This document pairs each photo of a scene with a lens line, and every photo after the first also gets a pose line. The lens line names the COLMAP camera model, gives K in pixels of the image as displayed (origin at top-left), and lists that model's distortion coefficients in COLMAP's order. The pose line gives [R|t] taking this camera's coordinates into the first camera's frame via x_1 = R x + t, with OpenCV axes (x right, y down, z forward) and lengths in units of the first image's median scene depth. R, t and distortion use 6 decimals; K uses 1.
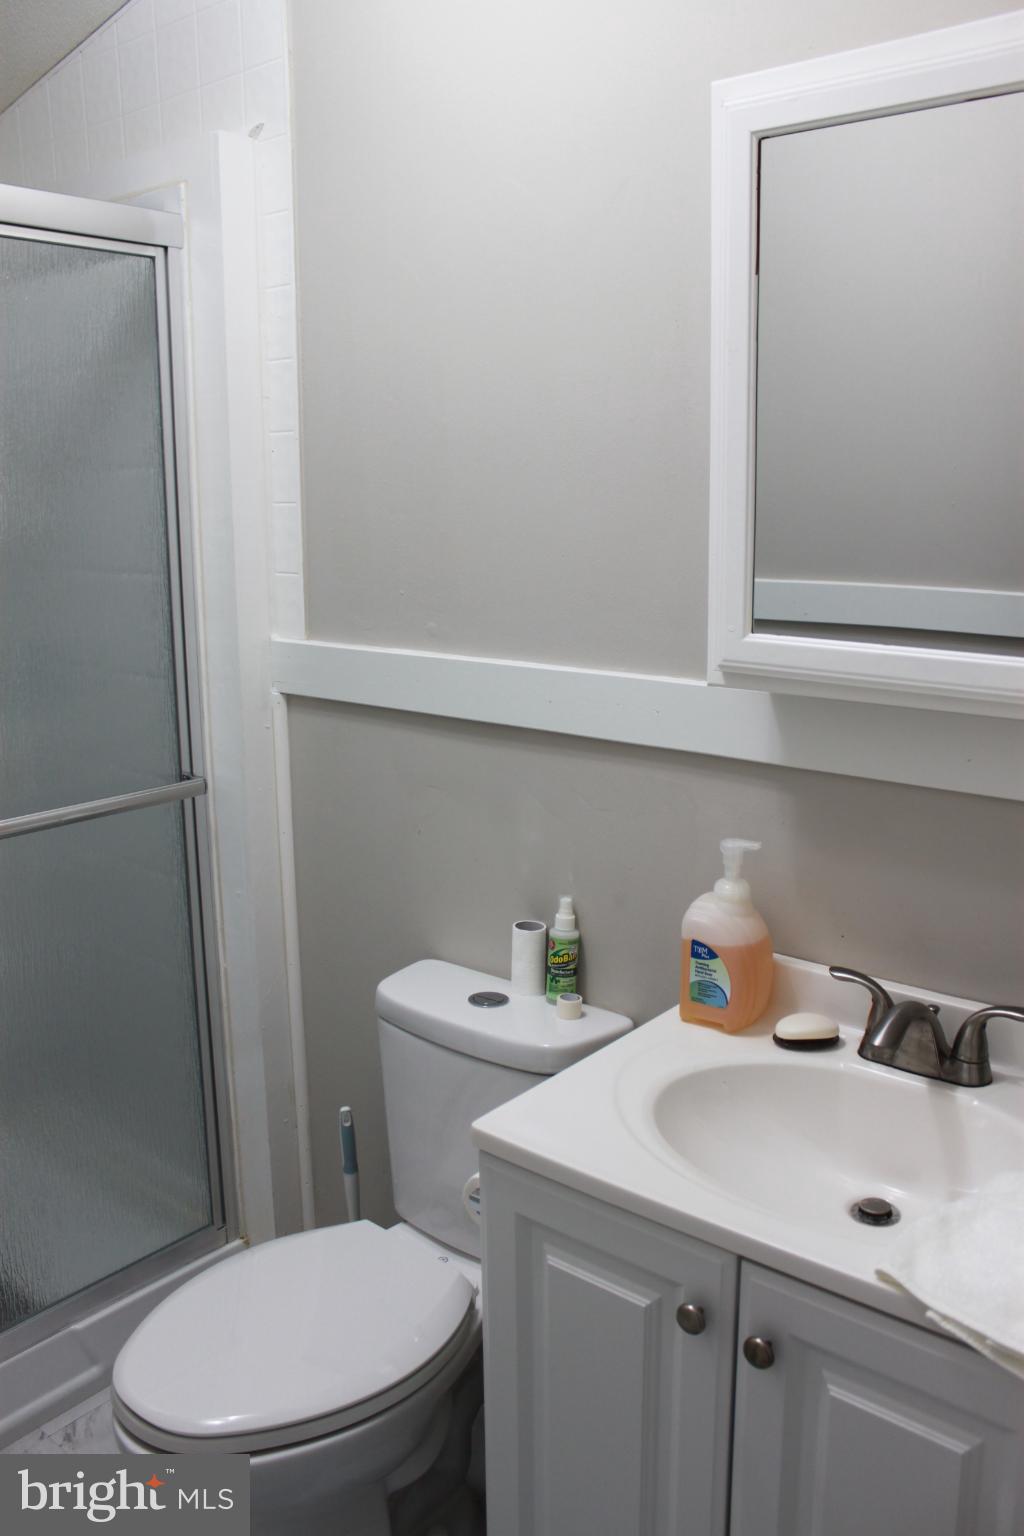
lens RADIAL K [[1283.5, 0, 537.1], [0, 1283.5, 766.8], [0, 0, 1]] dist [-0.166679, 0.146647]
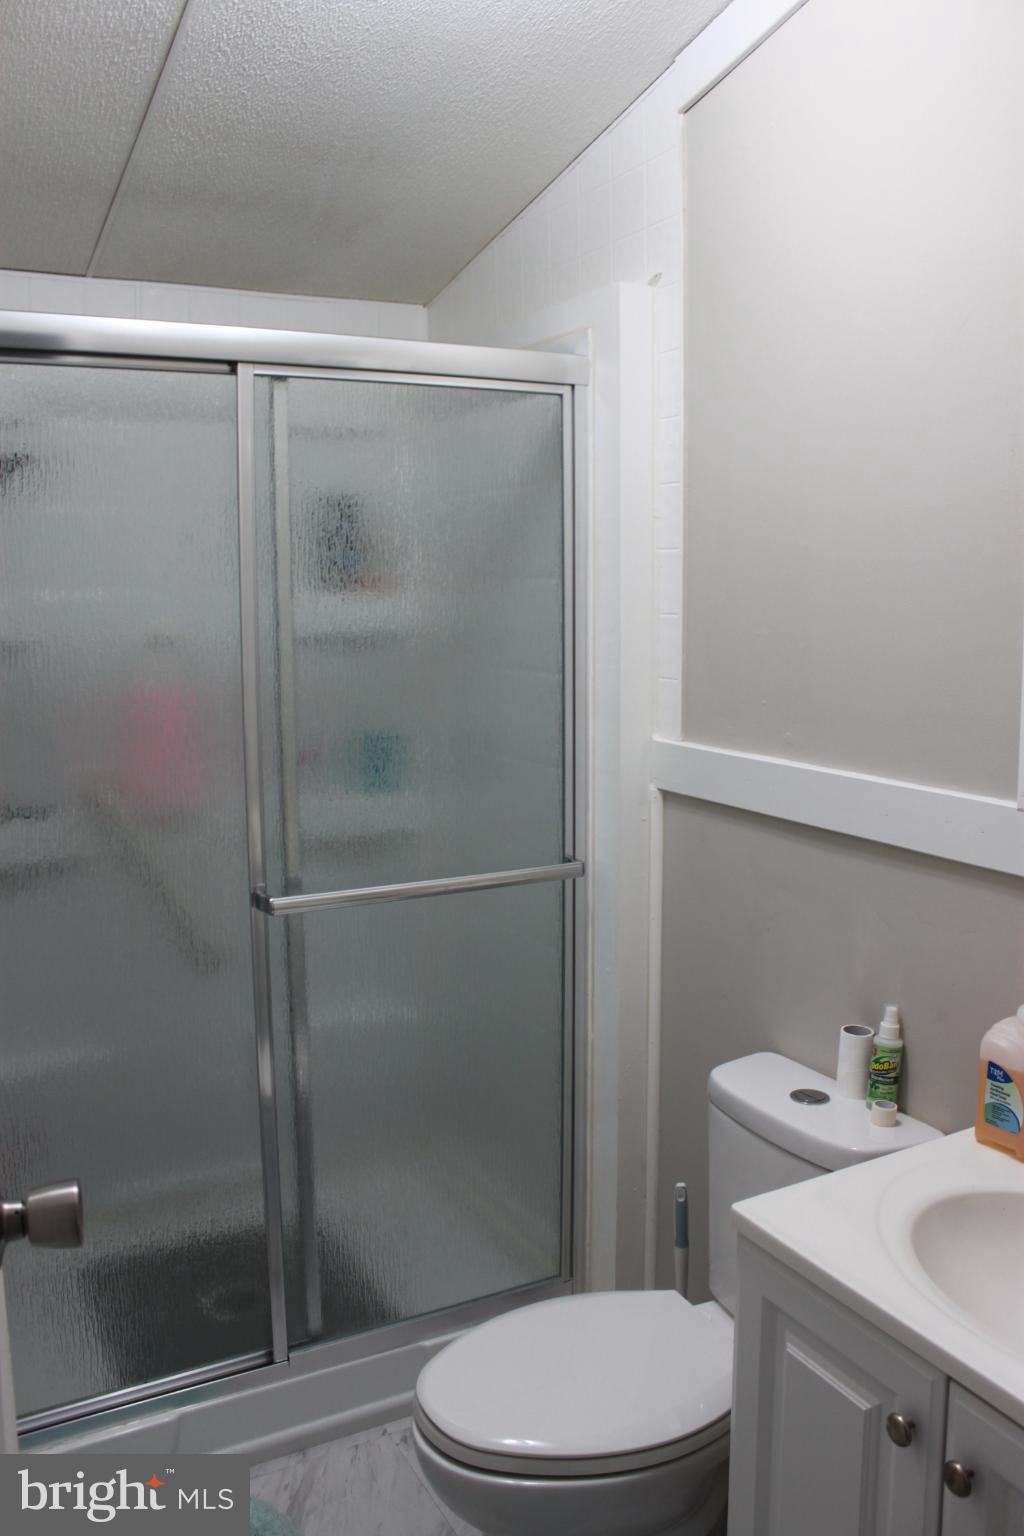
lens RADIAL K [[1283.5, 0, 537.1], [0, 1283.5, 766.8], [0, 0, 1]] dist [-0.166679, 0.146647]
pose [[0.928490, 0.053174, -0.367530, 0.114715], [-0.077899, 0.995564, -0.052757, -0.012798], [0.363095, 0.077615, 0.928514, -0.050541]]
